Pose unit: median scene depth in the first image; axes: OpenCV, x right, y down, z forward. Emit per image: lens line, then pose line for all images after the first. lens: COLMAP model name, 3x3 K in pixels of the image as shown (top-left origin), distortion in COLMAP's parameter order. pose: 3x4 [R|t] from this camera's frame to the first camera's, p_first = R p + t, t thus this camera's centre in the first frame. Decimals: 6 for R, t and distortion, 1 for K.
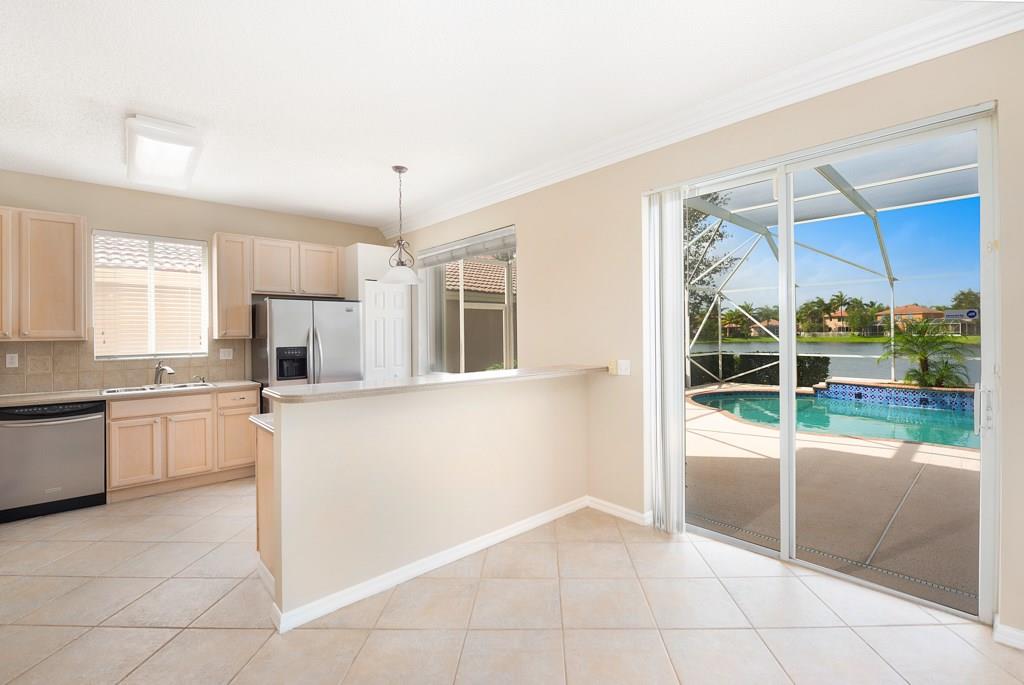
lens RADIAL K [[453.8, 0, 542.3], [0, 453.8, 340.7], [0, 0, 1]] dist [-0.028597, -0.000214]
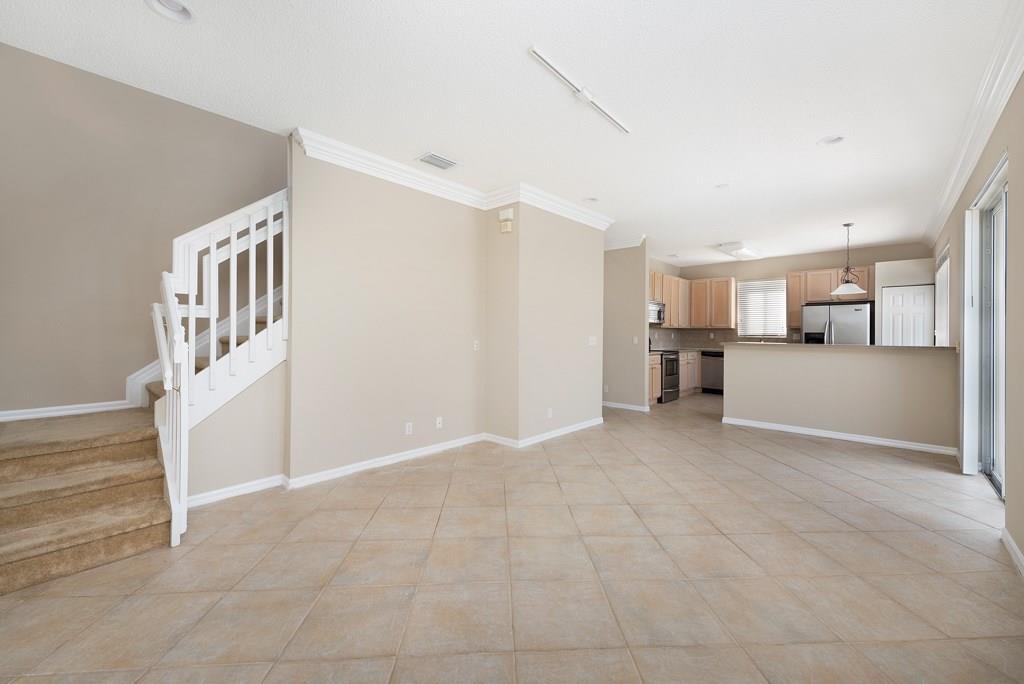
lens RADIAL K [[404.8, 0, 514.6], [0, 404.8, 332.4], [0, 0, 1]] dist [-0.000277, -0.000042]
pose [[0.044177, 0.009076, -0.998983, 0.967221], [-0.023399, 0.999694, 0.008047, 0.028321], [0.998750, 0.023019, 0.044376, -0.247547]]
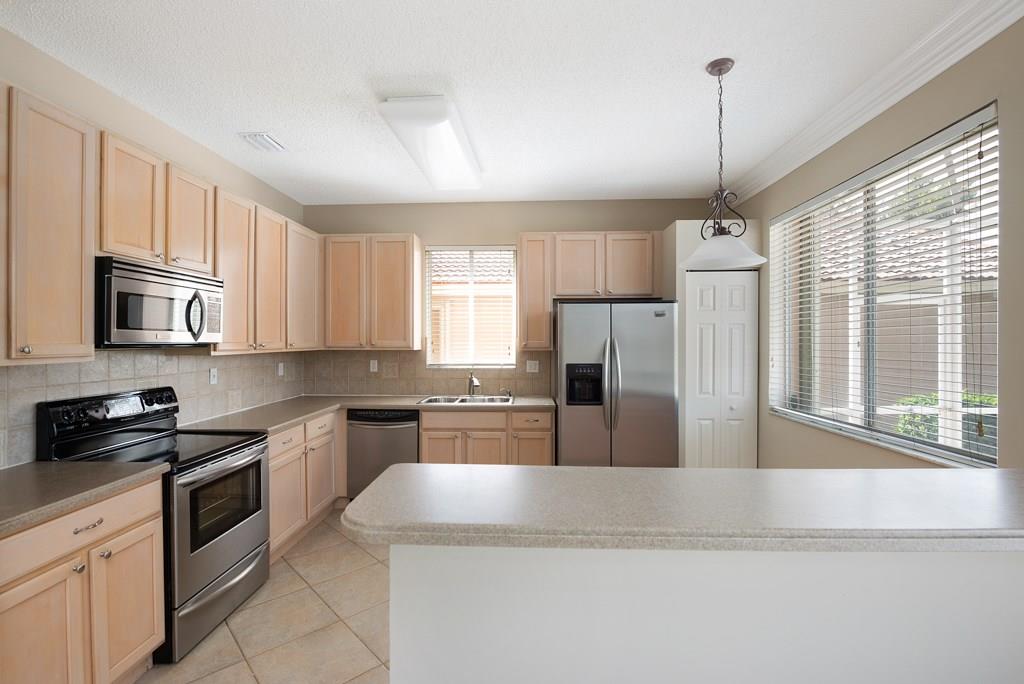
lens RADIAL K [[467.3, 0, 512.0], [0, 467.3, 342.0], [0, 0, 1]] dist [0.020332, 0.000080]
pose [[0.685631, 0.010938, -0.727868, -0.047099], [-0.017259, 0.999850, -0.001232, -0.019697], [0.727745, 0.013407, 0.685717, 0.338984]]
